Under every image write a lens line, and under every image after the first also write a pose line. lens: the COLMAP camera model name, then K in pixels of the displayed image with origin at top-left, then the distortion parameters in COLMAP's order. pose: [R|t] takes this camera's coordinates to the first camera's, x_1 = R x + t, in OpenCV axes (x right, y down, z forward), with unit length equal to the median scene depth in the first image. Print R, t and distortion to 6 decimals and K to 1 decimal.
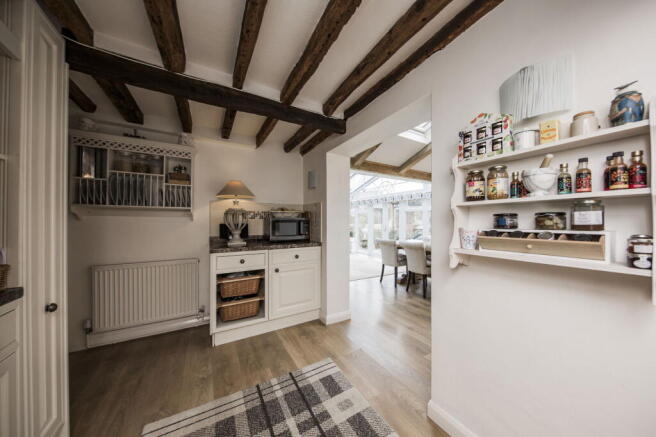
lens RADIAL K [[214.7, 0, 328.0], [0, 214.7, 222.4], [0, 0, 1]] dist [-0.000852, -0.000108]
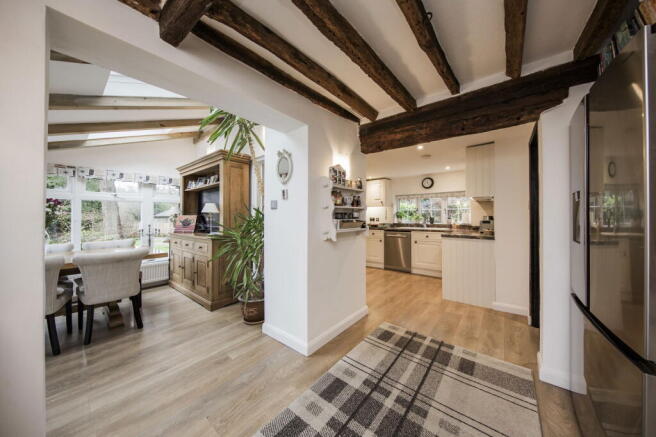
lens RADIAL K [[214.7, 0, 329.9], [0, 214.7, 213.5], [0, 0, 1]] dist [-0.000852, -0.000108]
pose [[-0.350623, 0.011268, 0.936449, -0.285082], [0.014049, 0.999878, -0.006770, -0.006105], [-0.936411, 0.010783, -0.350738, 0.444760]]
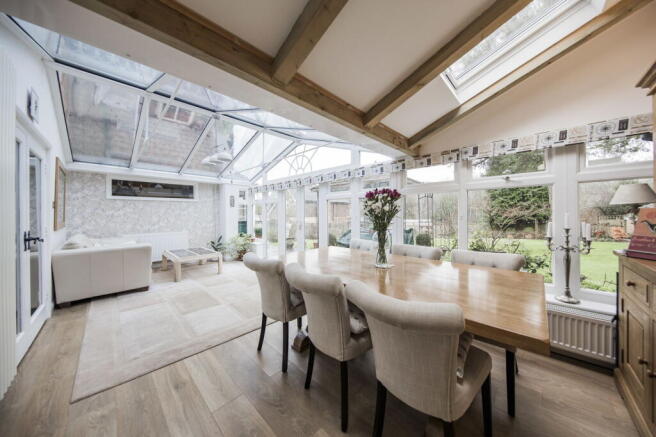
lens RADIAL K [[214.7, 0, 332.4], [0, 214.7, 215.9], [0, 0, 1]] dist [-0.000852, -0.000108]
pose [[0.959463, -0.008152, 0.281717, 0.287105], [0.007493, 0.999966, 0.003416, -0.007429], [-0.281735, -0.001167, 0.959492, 0.559356]]
